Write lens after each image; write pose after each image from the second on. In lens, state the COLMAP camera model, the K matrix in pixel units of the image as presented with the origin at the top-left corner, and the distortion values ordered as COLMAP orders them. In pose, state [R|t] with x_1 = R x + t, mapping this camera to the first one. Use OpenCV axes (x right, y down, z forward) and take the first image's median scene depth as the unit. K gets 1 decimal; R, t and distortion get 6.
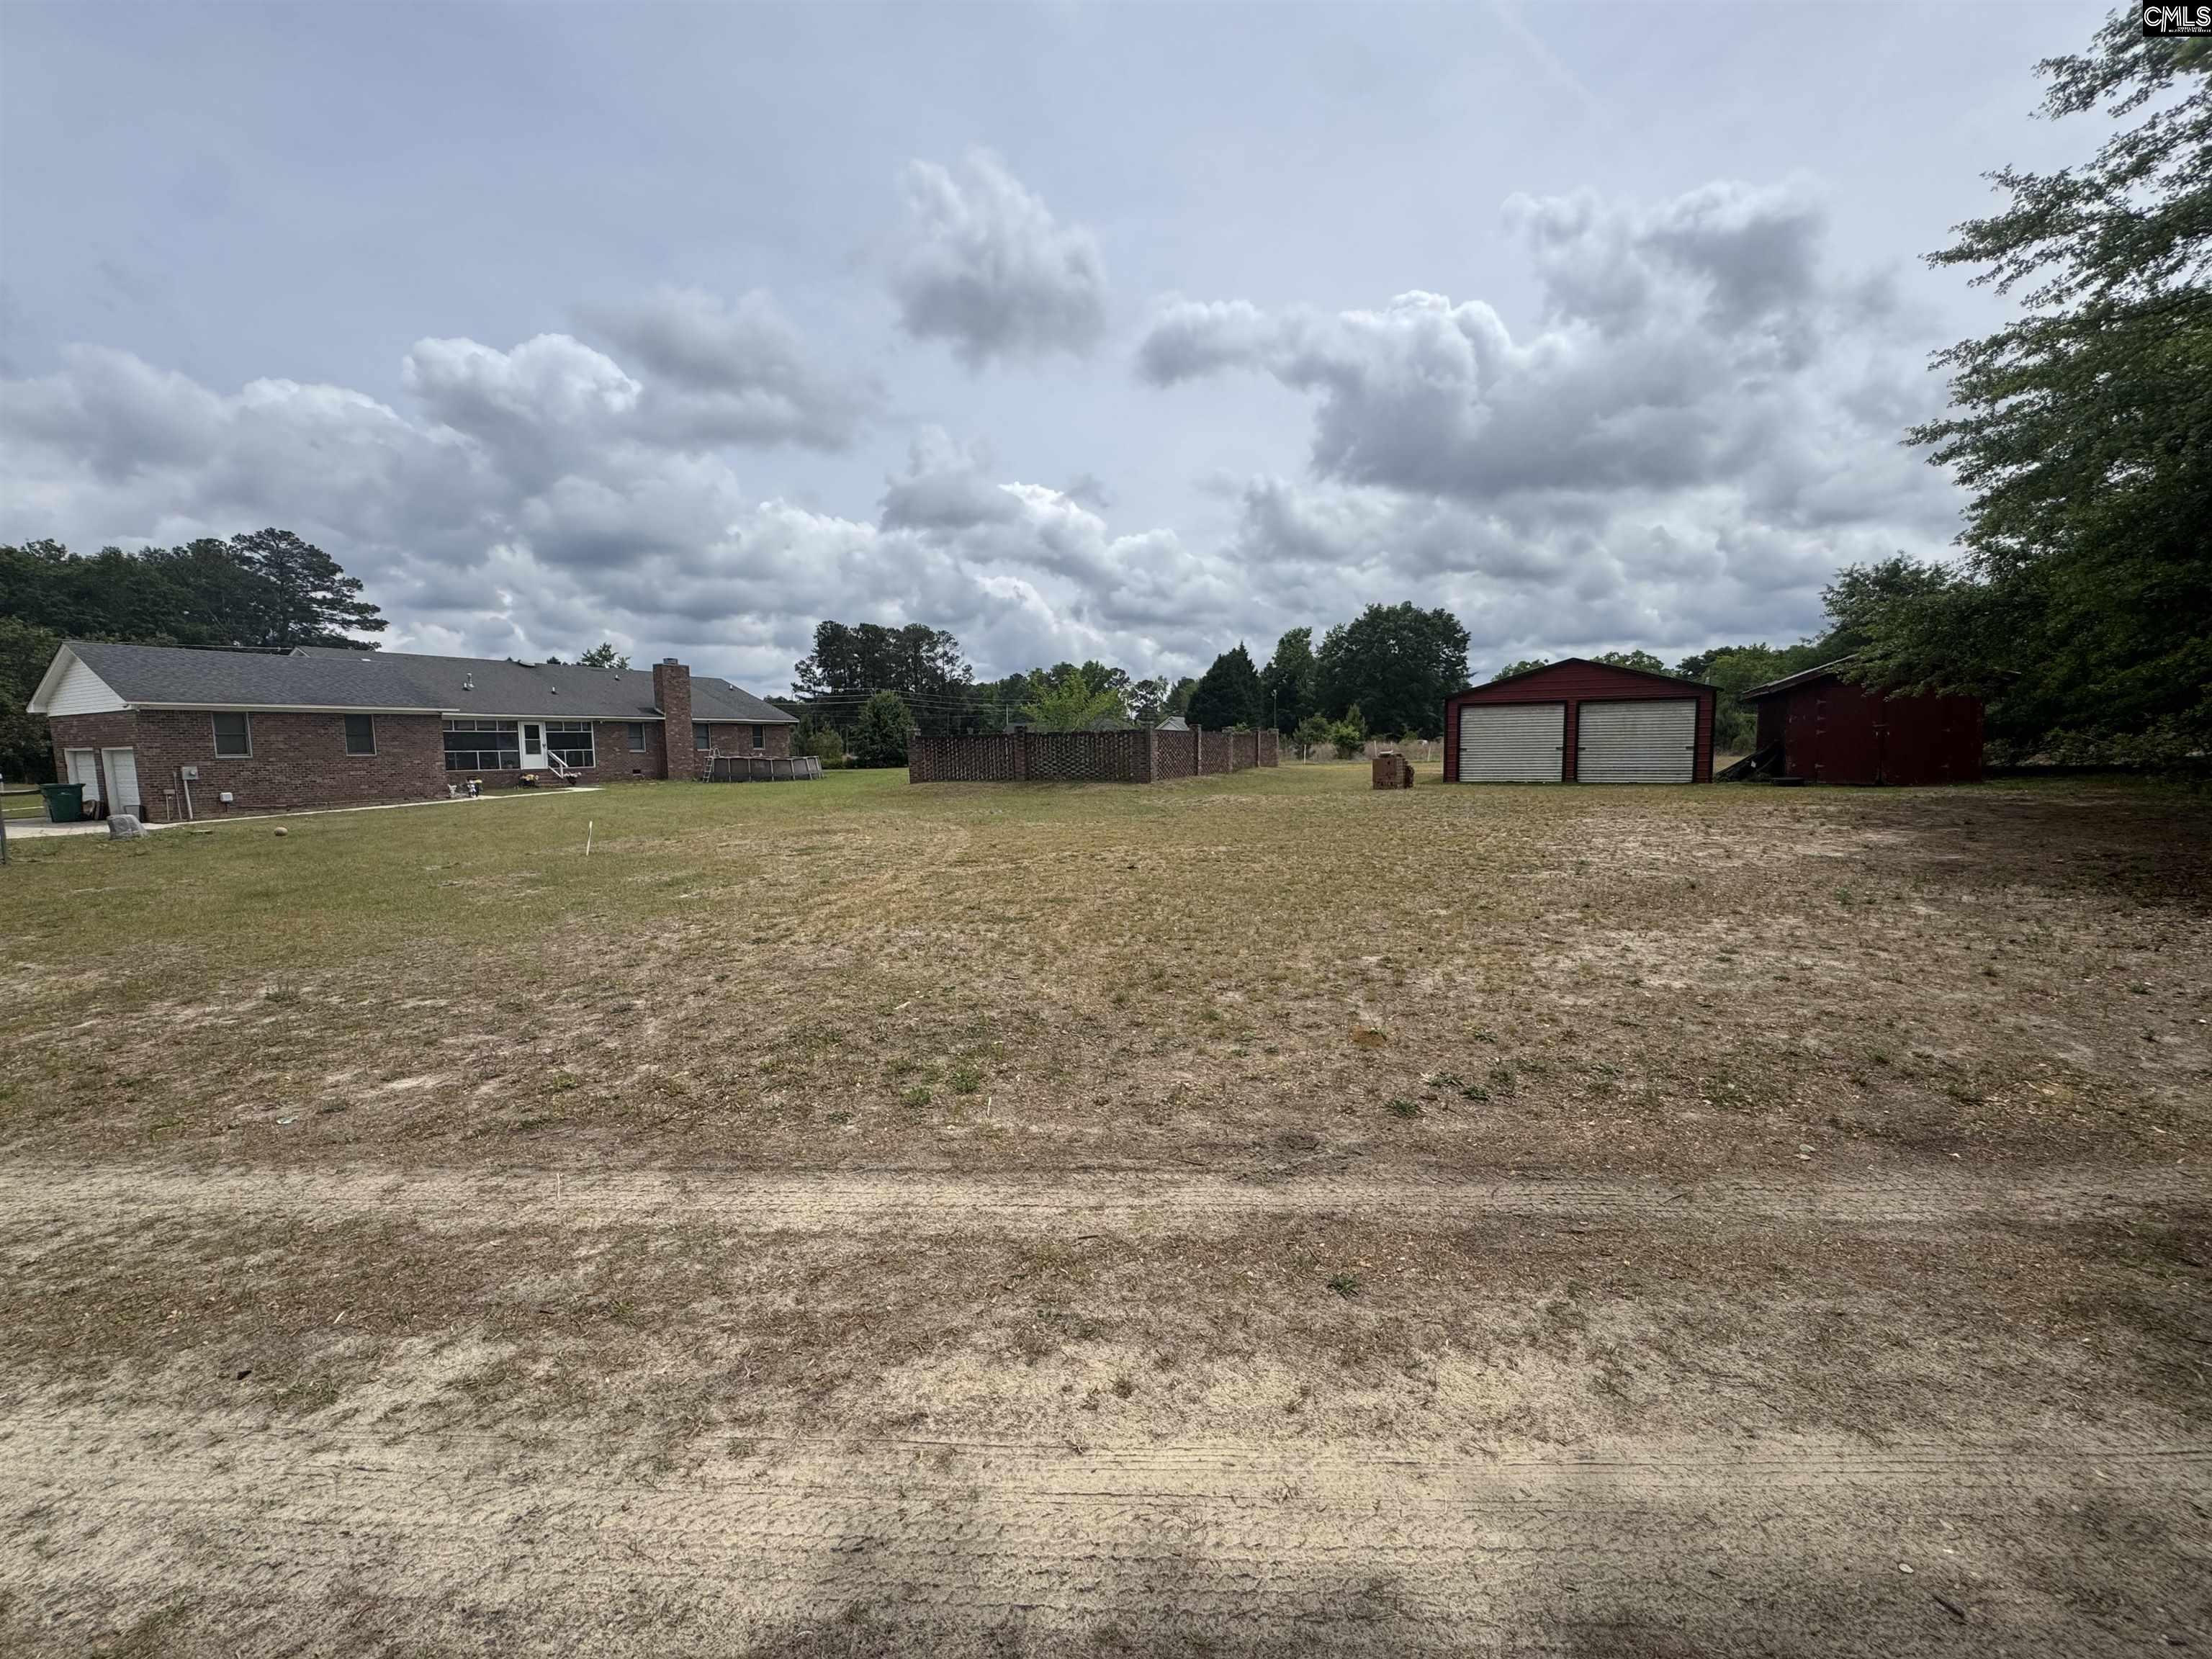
lens RADIAL K [[886.3, 0, 1116.5], [0, 886.3, 824.2], [0, 0, 1]] dist [-0.002580, 0.000798]
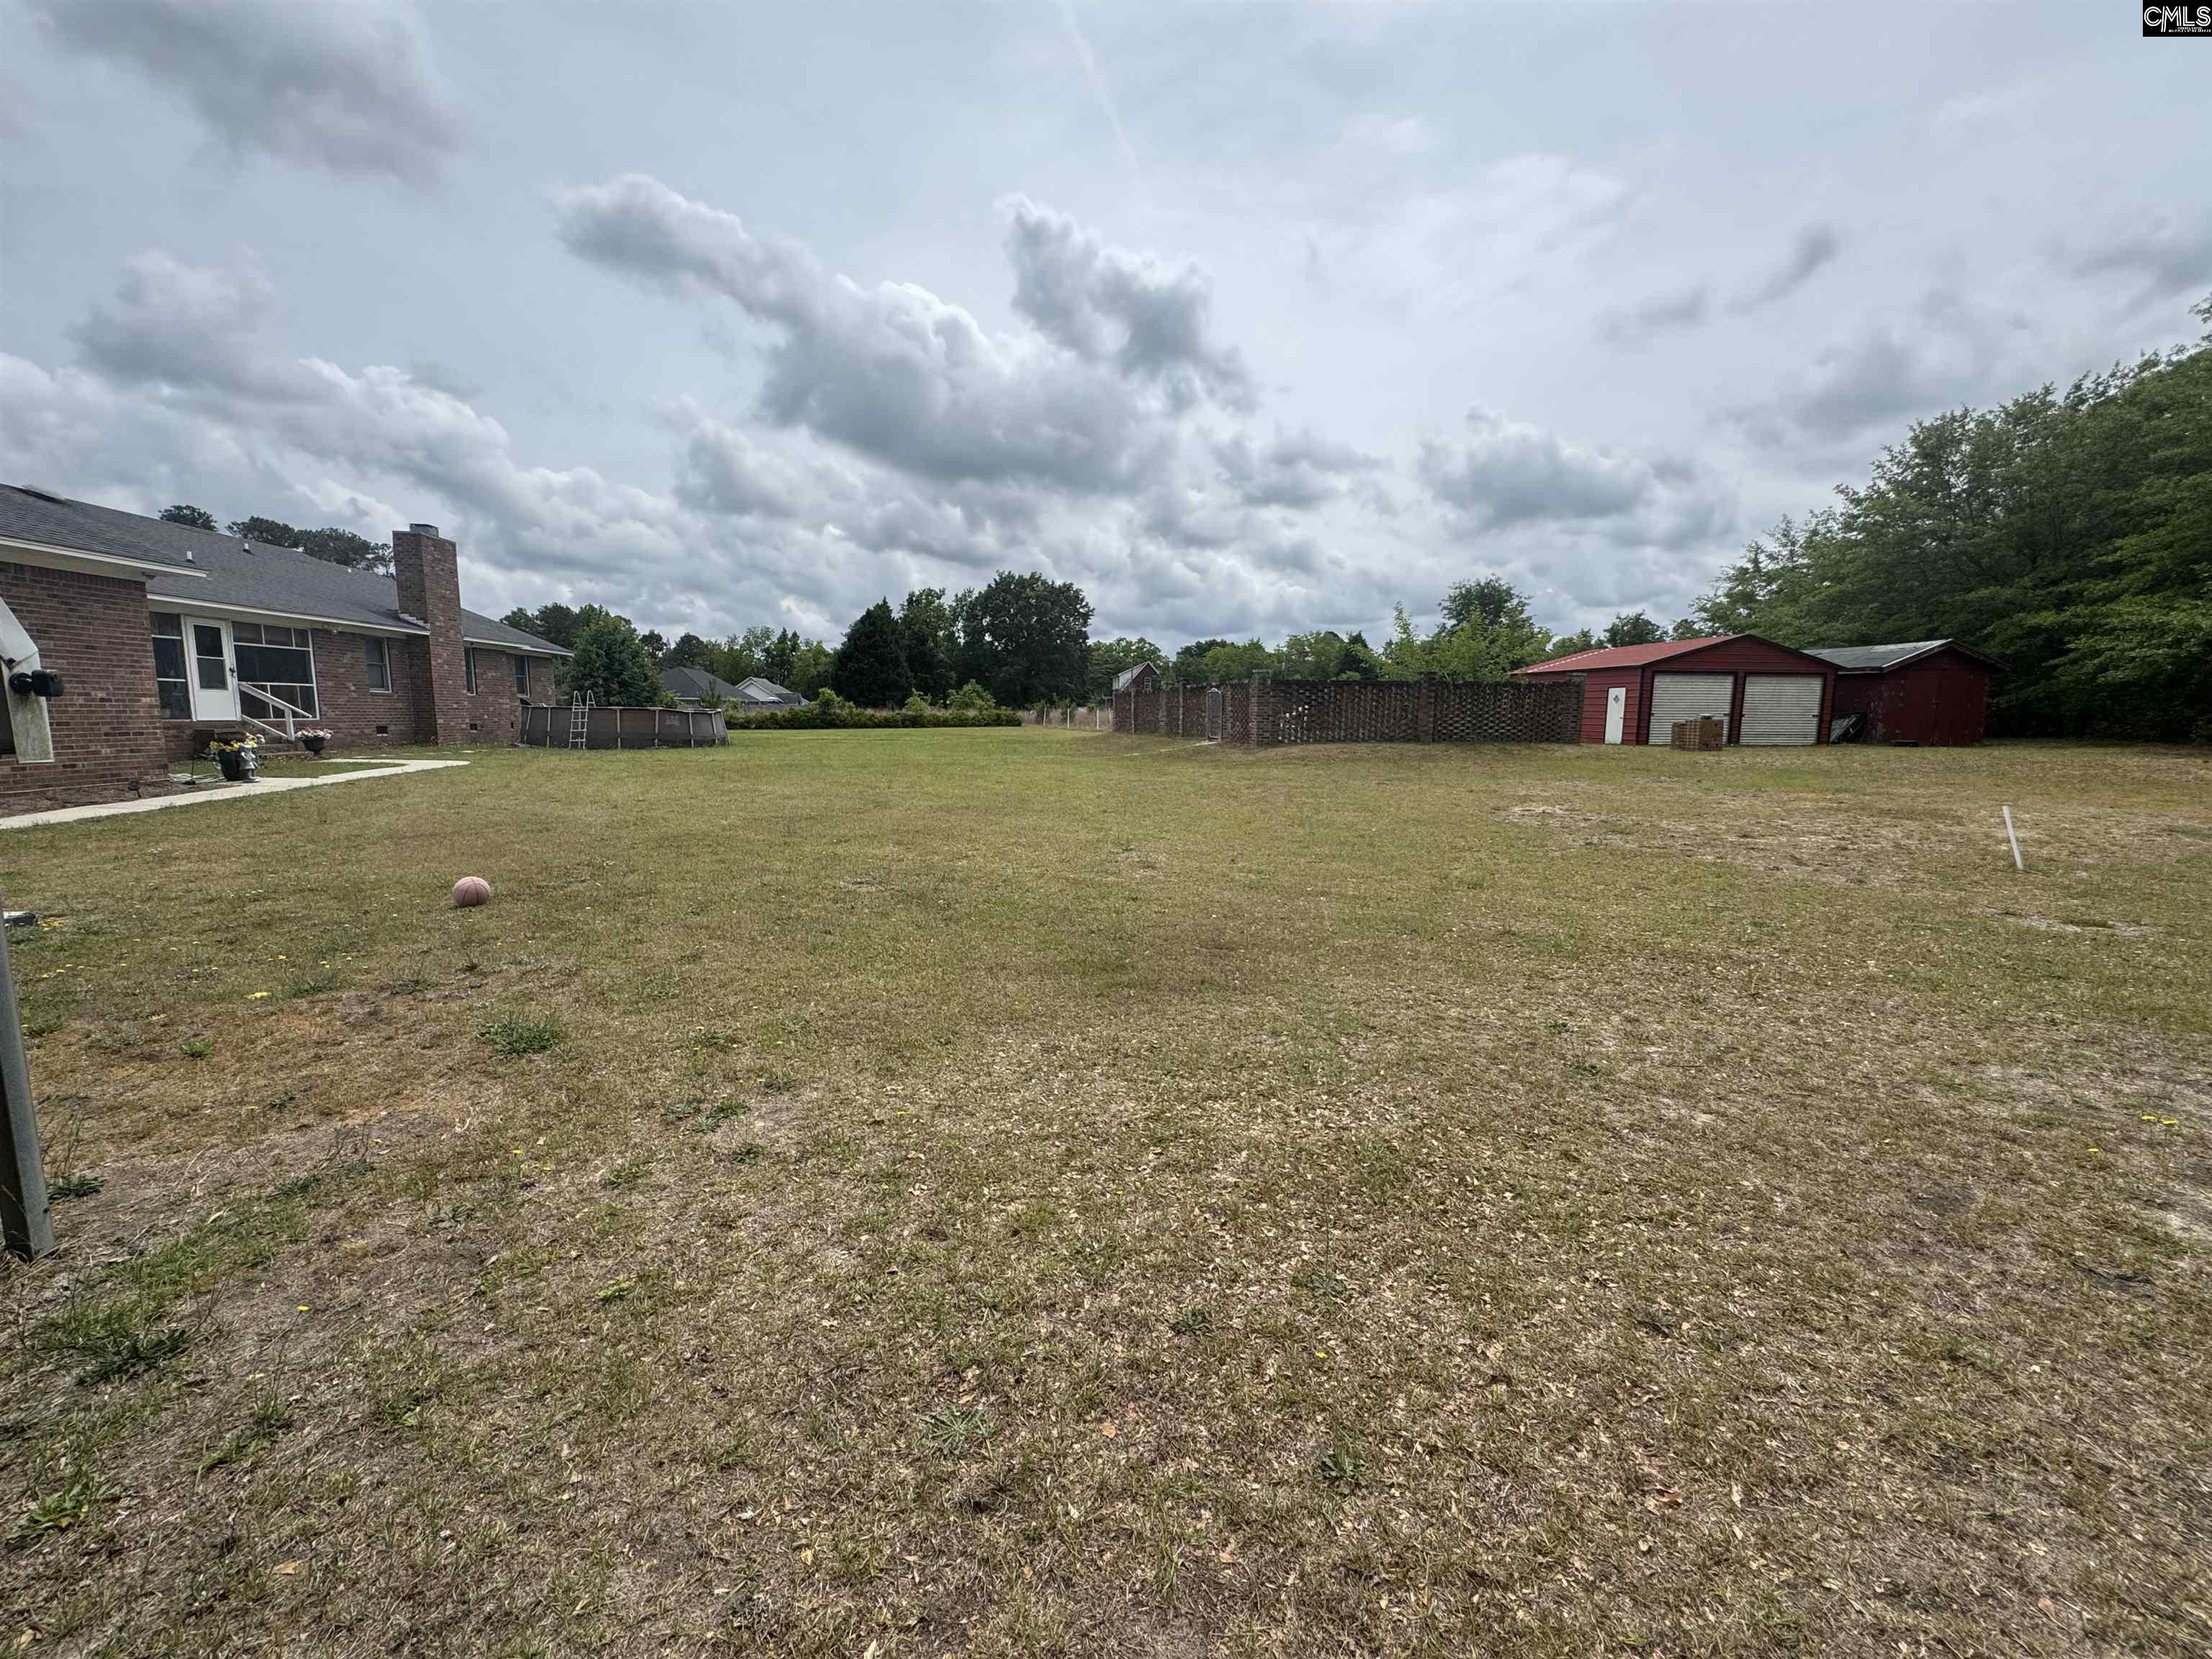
lens RADIAL K [[886.3, 0, 1106.7], [0, 886.3, 829.2], [0, 0, 1]] dist [-0.002580, 0.000798]
pose [[0.822034, -0.052896, 0.566977, -0.466678], [0.032483, 0.998411, 0.046051, -0.009940], [-0.568512, -0.019438, 0.822445, 0.300083]]
